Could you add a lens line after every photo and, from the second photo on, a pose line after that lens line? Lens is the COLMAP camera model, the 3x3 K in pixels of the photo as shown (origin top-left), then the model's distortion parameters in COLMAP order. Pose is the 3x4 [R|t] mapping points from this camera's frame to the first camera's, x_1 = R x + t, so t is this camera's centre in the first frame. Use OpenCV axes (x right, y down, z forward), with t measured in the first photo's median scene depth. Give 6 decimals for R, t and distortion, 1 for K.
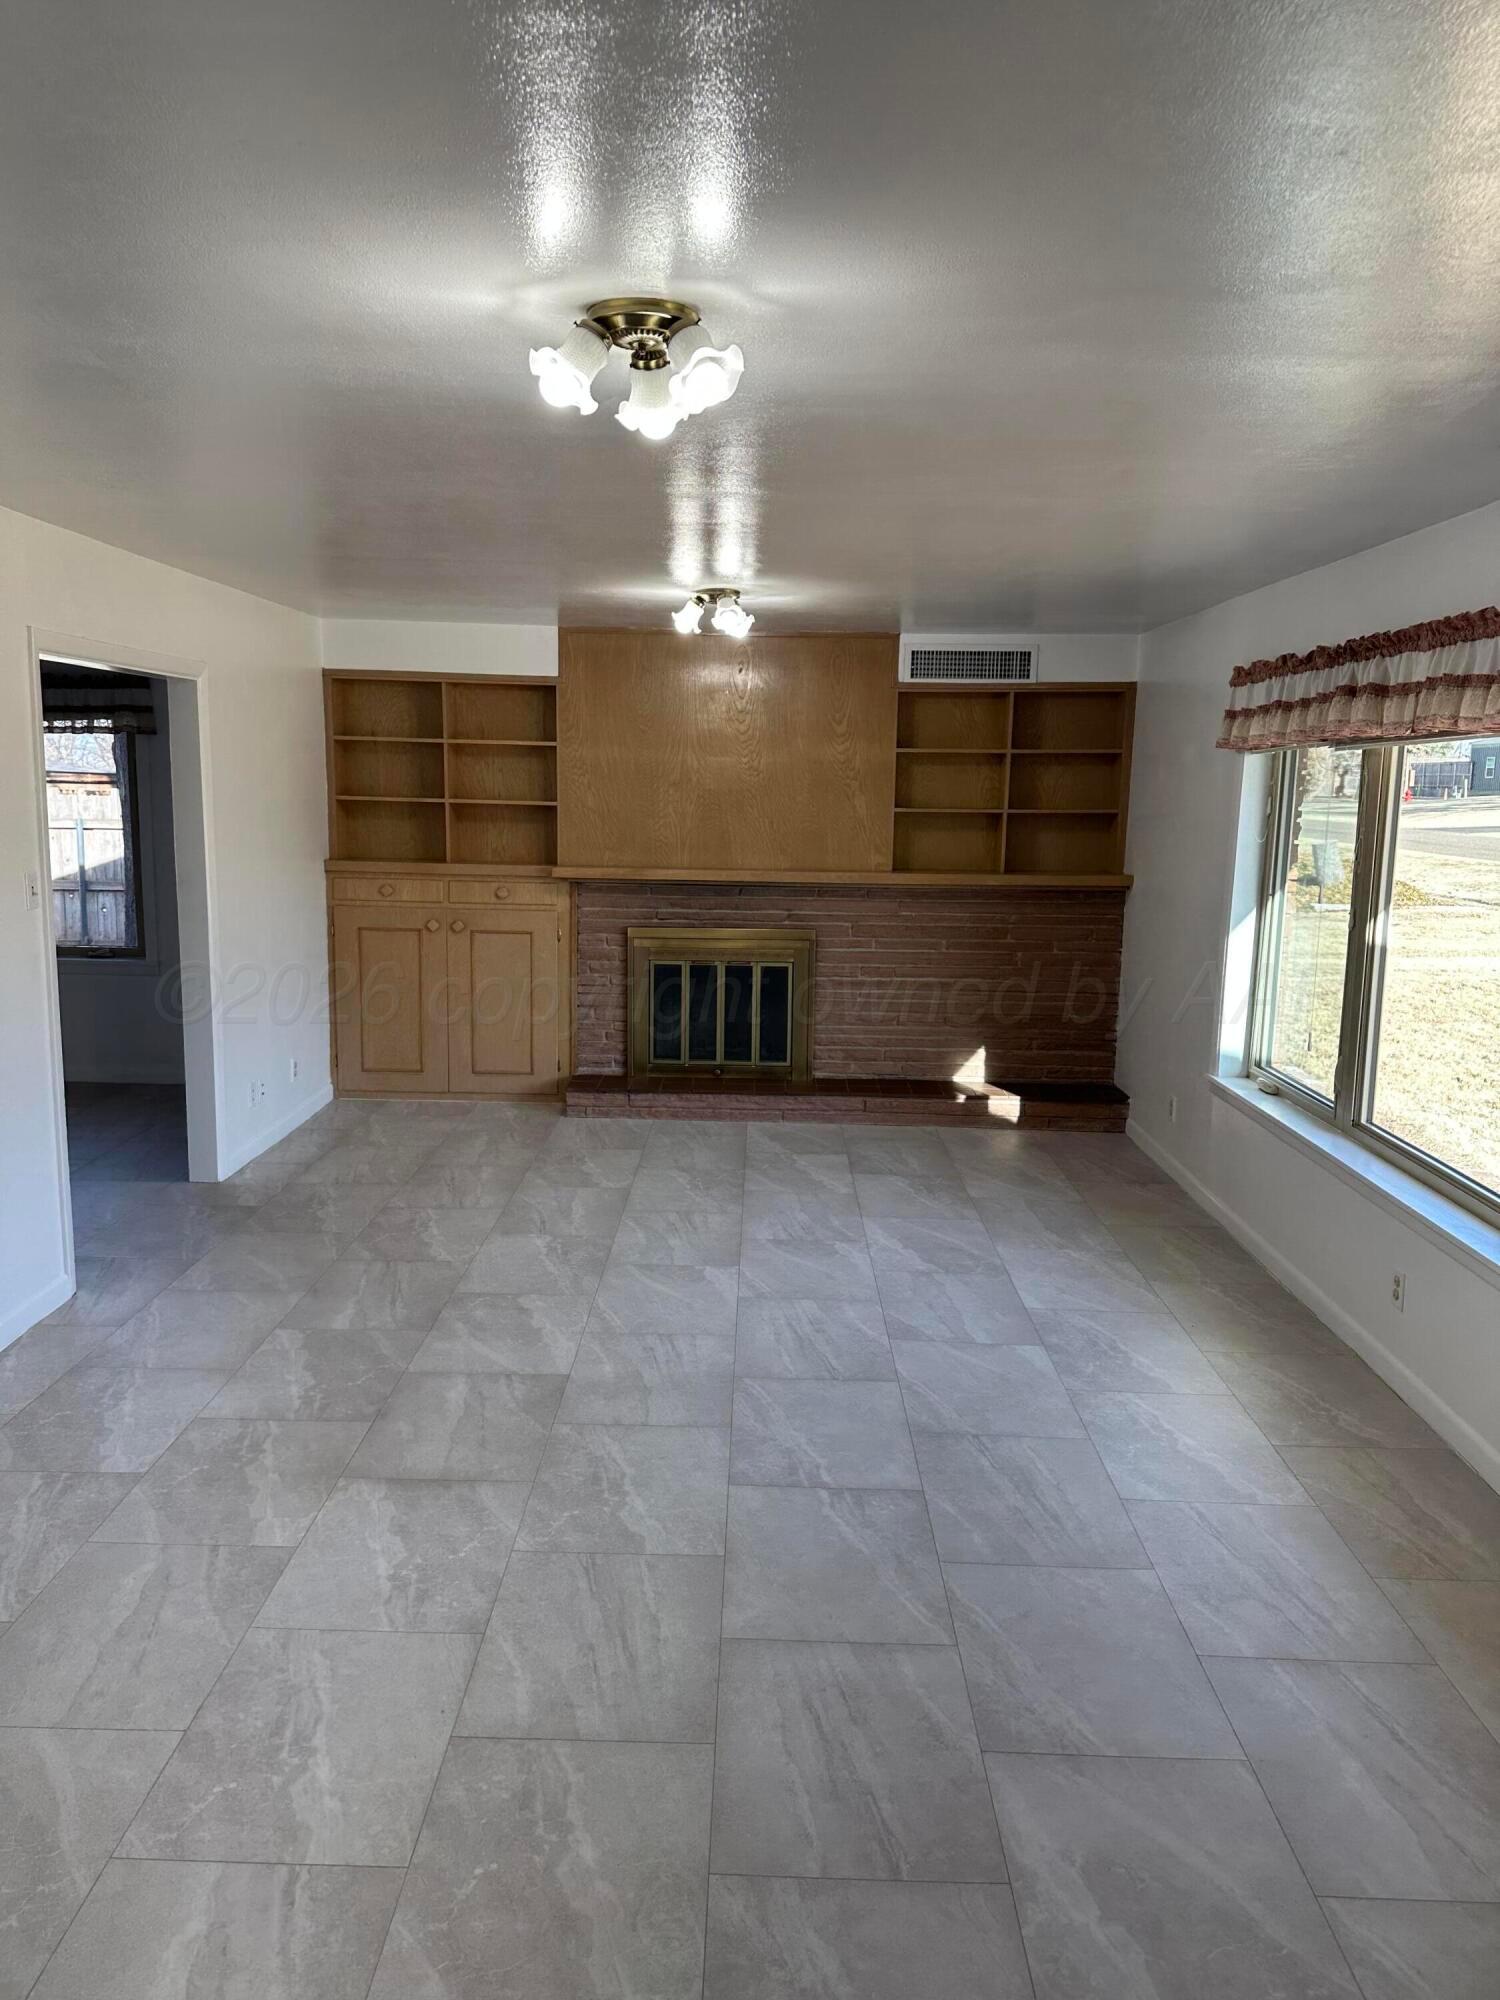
lens RADIAL K [[1392.4, 0, 761.2], [0, 1392.4, 1002.5], [0, 0, 1]] dist [0.124151, -0.197605]
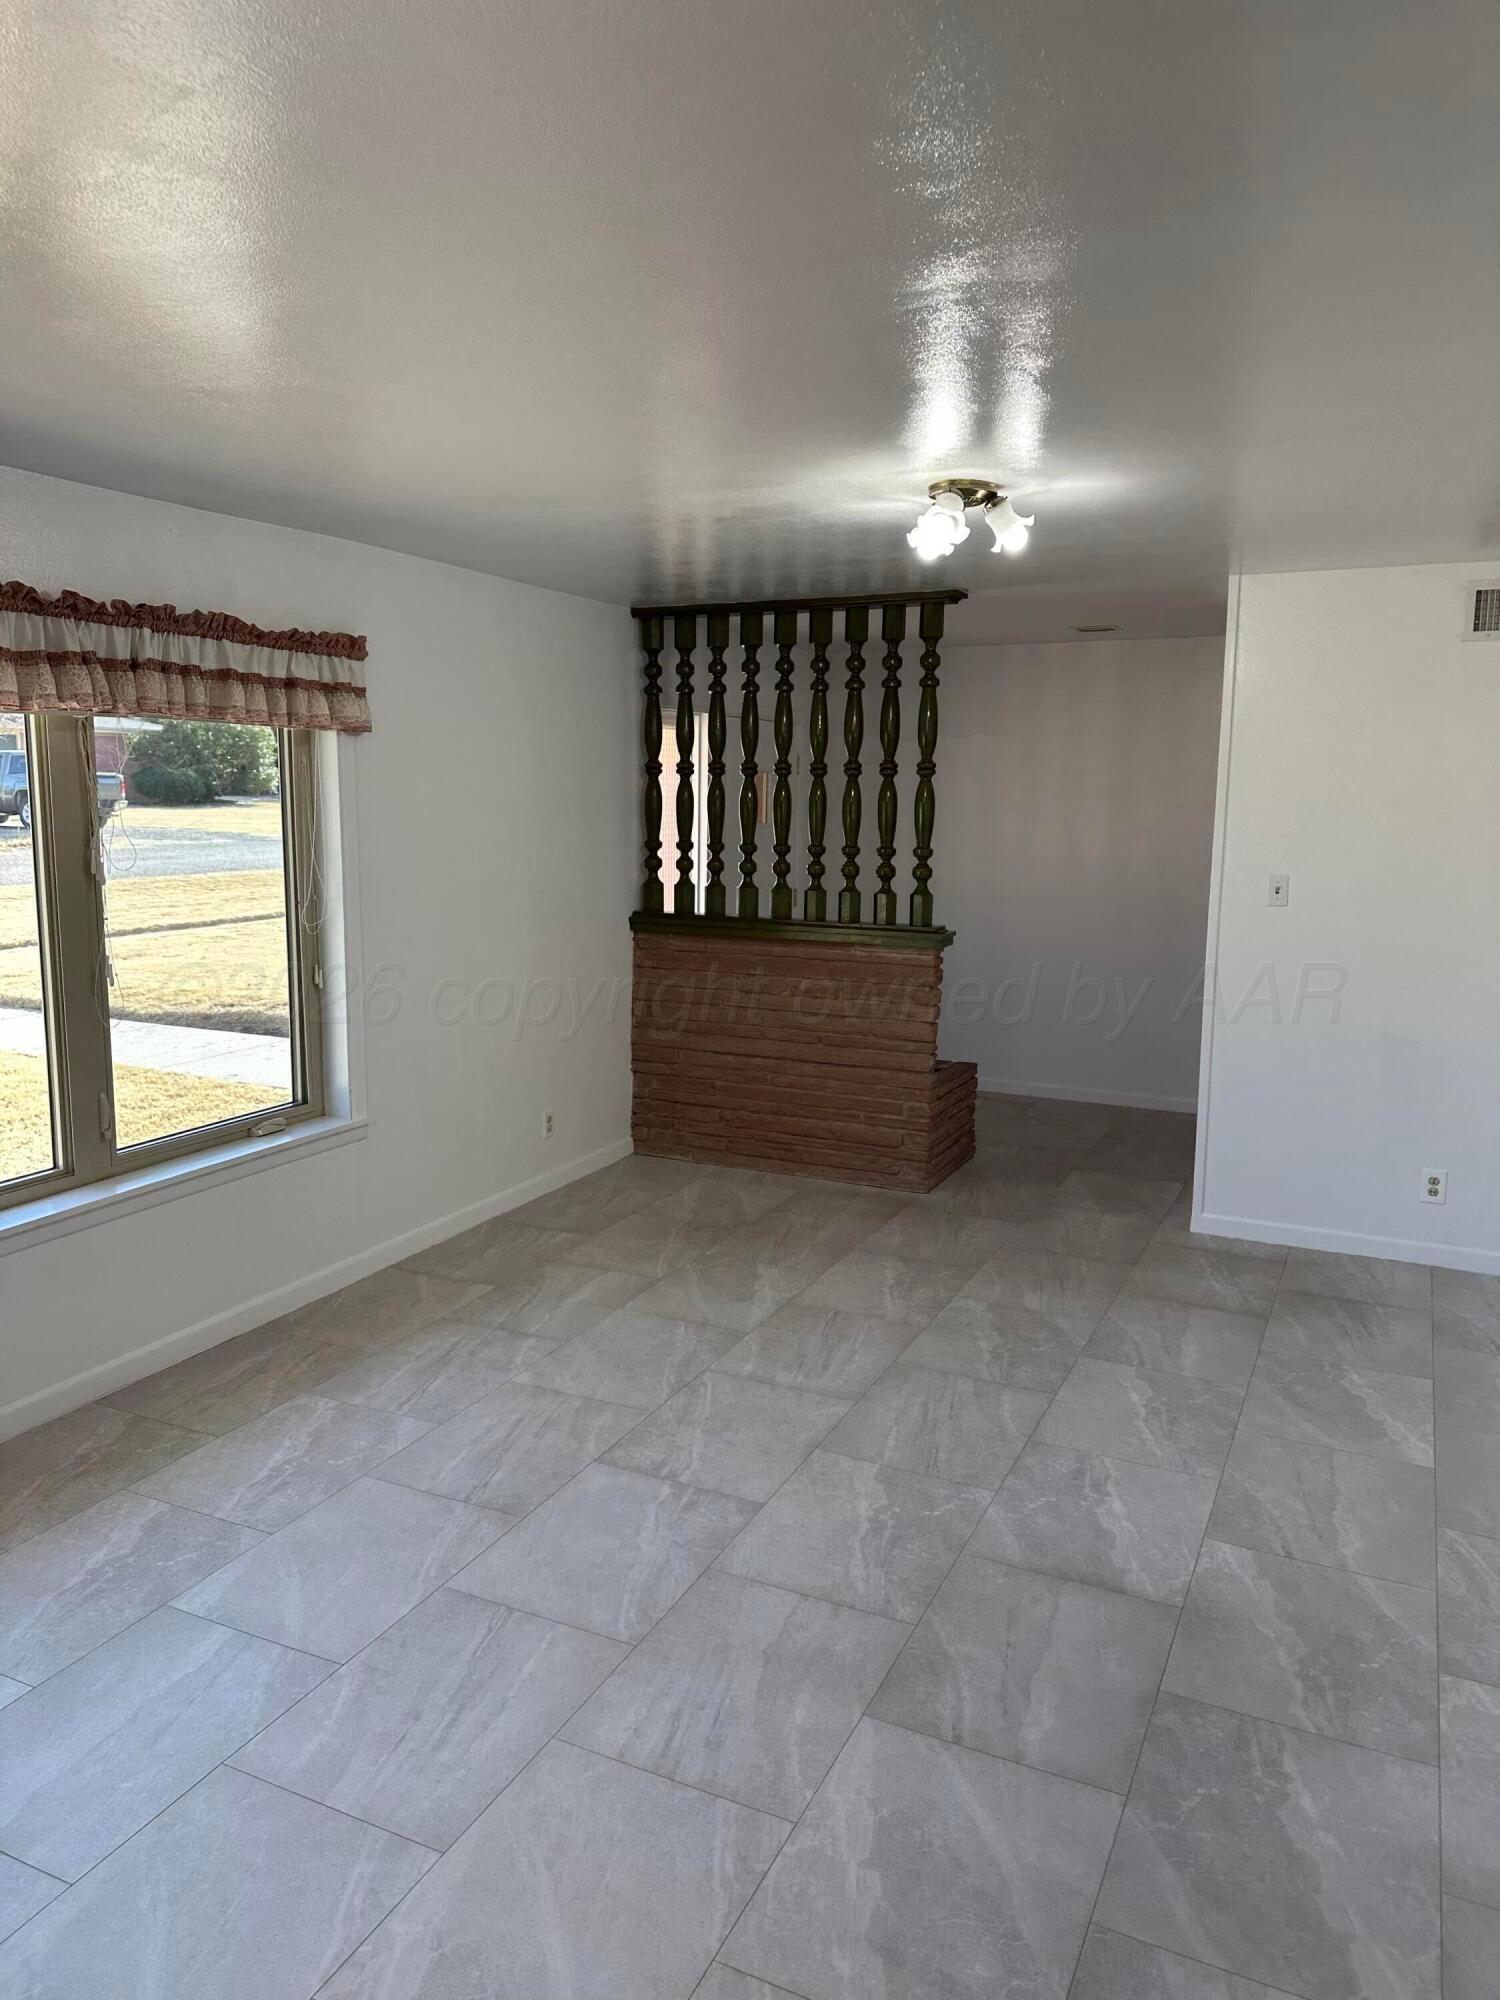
lens RADIAL K [[1392.4, 0, 761.2], [0, 1392.4, 1002.5], [0, 0, 1]] dist [0.124151, -0.197605]
pose [[-0.908941, -0.086478, 0.407858, -0.384521], [0.044183, 0.952764, 0.300480, -0.273365], [-0.414578, 0.291138, -0.862185, 1.734674]]
